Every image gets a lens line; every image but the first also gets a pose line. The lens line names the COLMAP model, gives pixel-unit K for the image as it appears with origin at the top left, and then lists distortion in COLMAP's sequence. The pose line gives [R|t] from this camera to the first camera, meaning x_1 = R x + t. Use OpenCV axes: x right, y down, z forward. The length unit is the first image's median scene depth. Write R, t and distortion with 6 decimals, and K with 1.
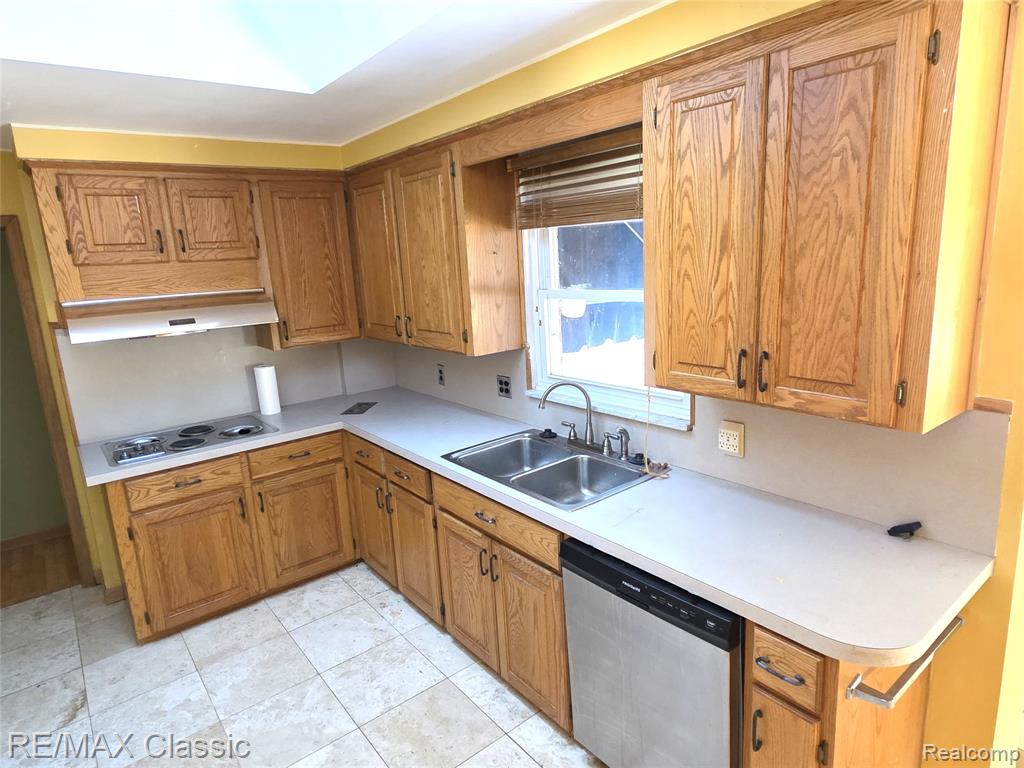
lens RADIAL K [[603.0, 0, 509.8], [0, 603.0, 382.6], [0, 0, 1]] dist [0.002040, -0.000930]
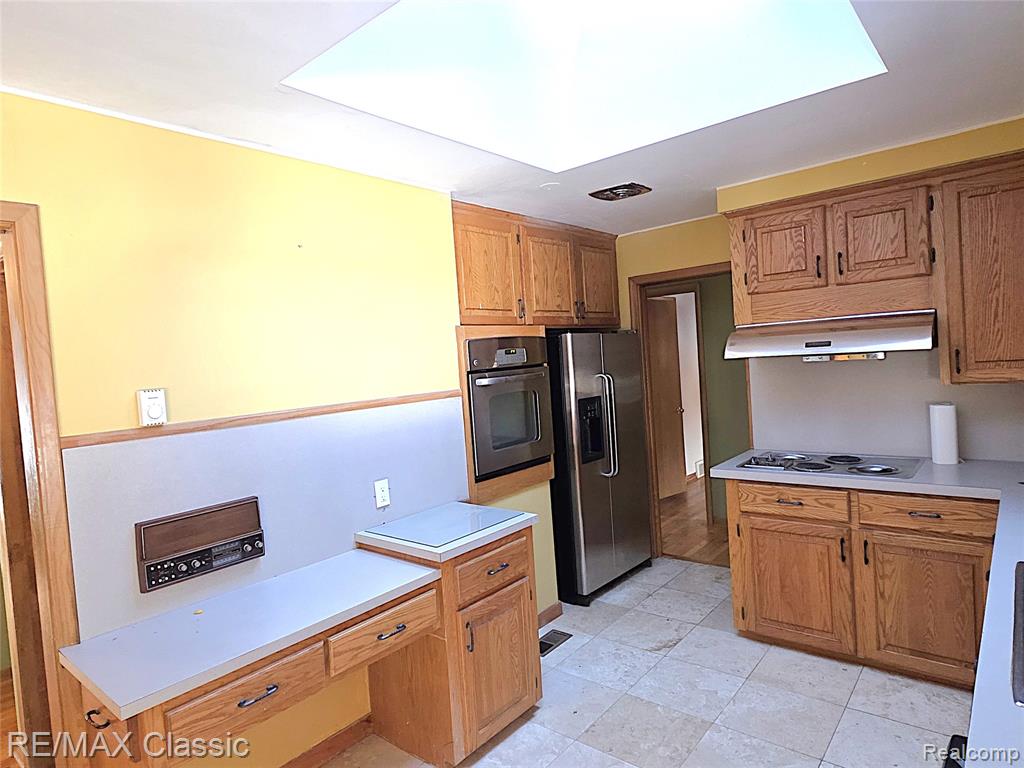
lens RADIAL K [[606.1, 0, 504.6], [0, 606.1, 382.7], [0, 0, 1]] dist [0.010259, -0.006318]
pose [[0.199199, 0.082579, -0.976474, 0.353483], [-0.148193, 0.987522, 0.053282, -0.014650], [0.968689, 0.134093, 0.208951, 0.301809]]
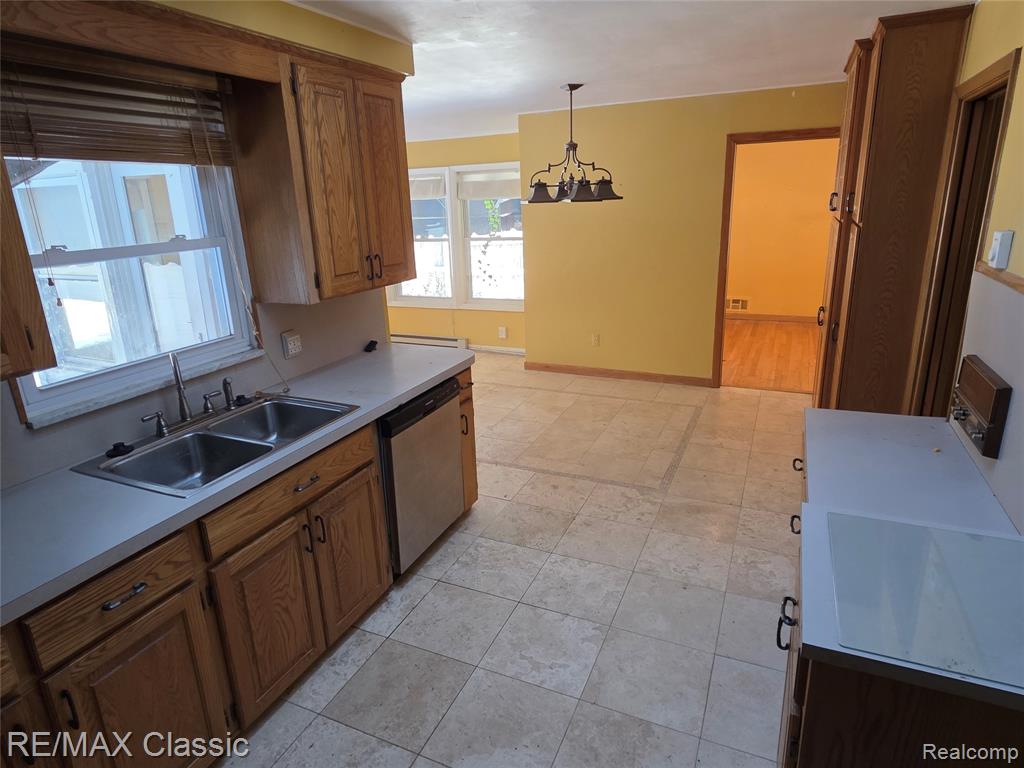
lens RADIAL K [[608.4, 0, 502.7], [0, 608.4, 383.2], [0, 0, 1]] dist [0.004744, -0.002707]
pose [[-0.449149, -0.193280, 0.872300, -0.763888], [0.249924, 0.910166, 0.330356, -0.114816], [-0.857790, 0.366388, -0.360495, 0.831566]]
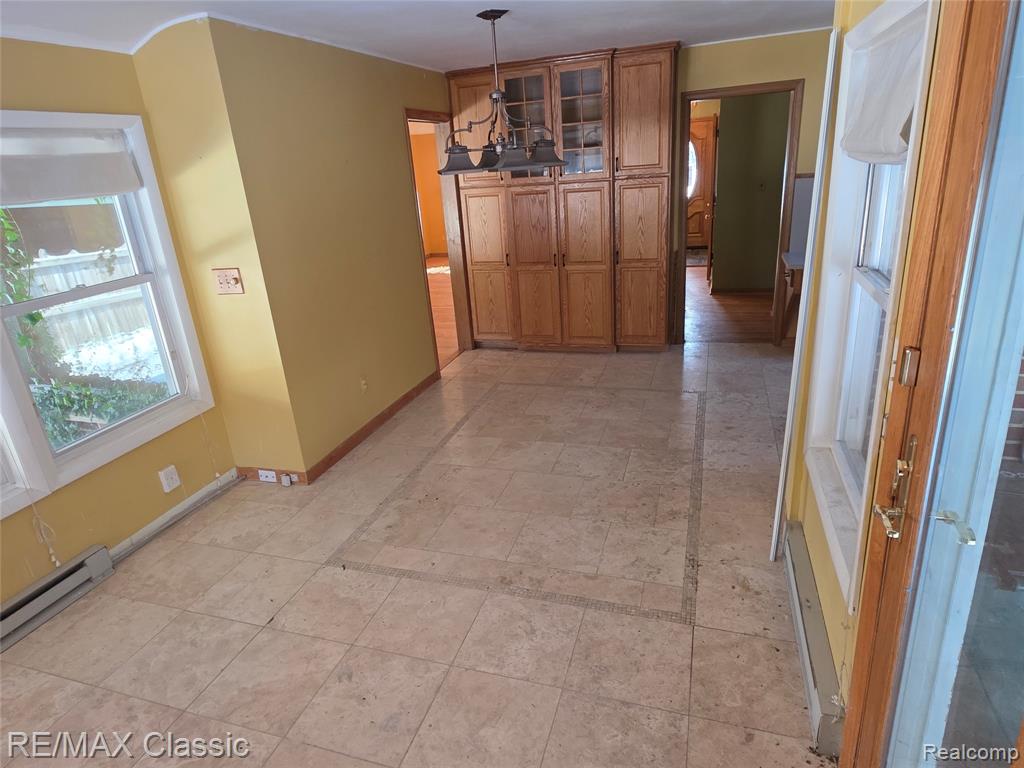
lens RADIAL K [[606.1, 0, 504.6], [0, 606.1, 382.7], [0, 0, 1]] dist [0.010259, -0.006318]
pose [[-0.825038, 0.302398, -0.477355, 1.284401], [0.001331, 0.845798, 0.533502, -0.261500], [0.565075, 0.439524, -0.698218, 0.962958]]
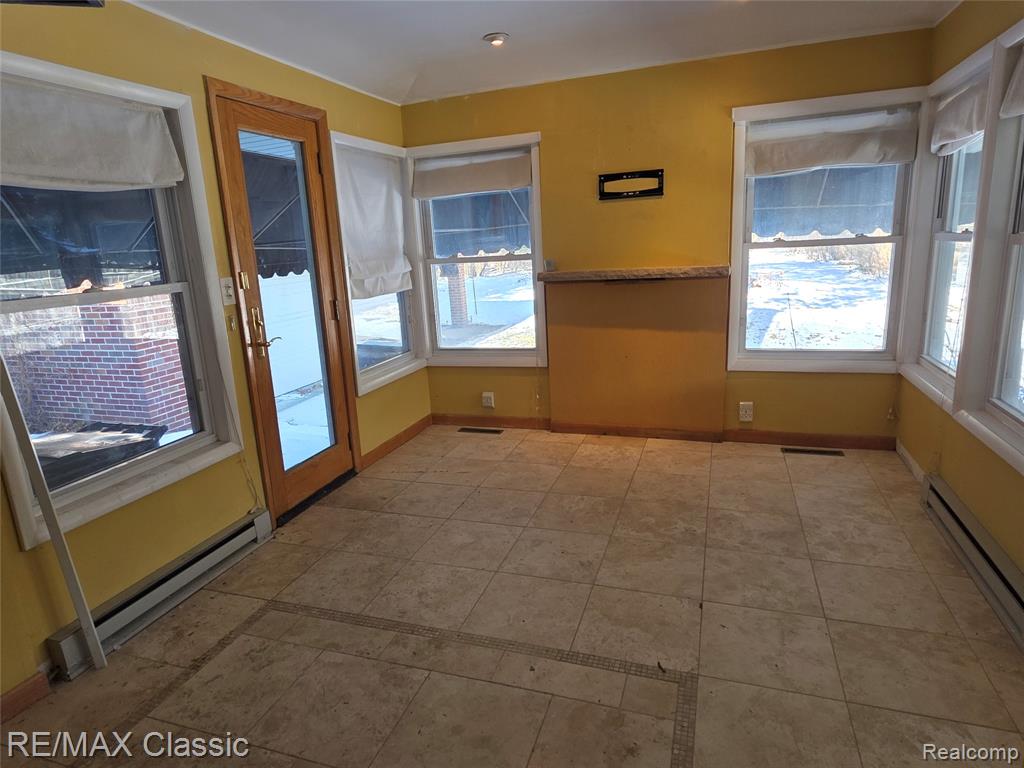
lens RADIAL K [[606.1, 0, 504.6], [0, 606.1, 382.7], [0, 0, 1]] dist [0.010259, -0.006318]
pose [[0.843041, -0.112147, 0.526028, 0.658988], [0.120124, 0.992575, 0.019095, 0.153798], [-0.524263, 0.047091, 0.850253, -0.221200]]
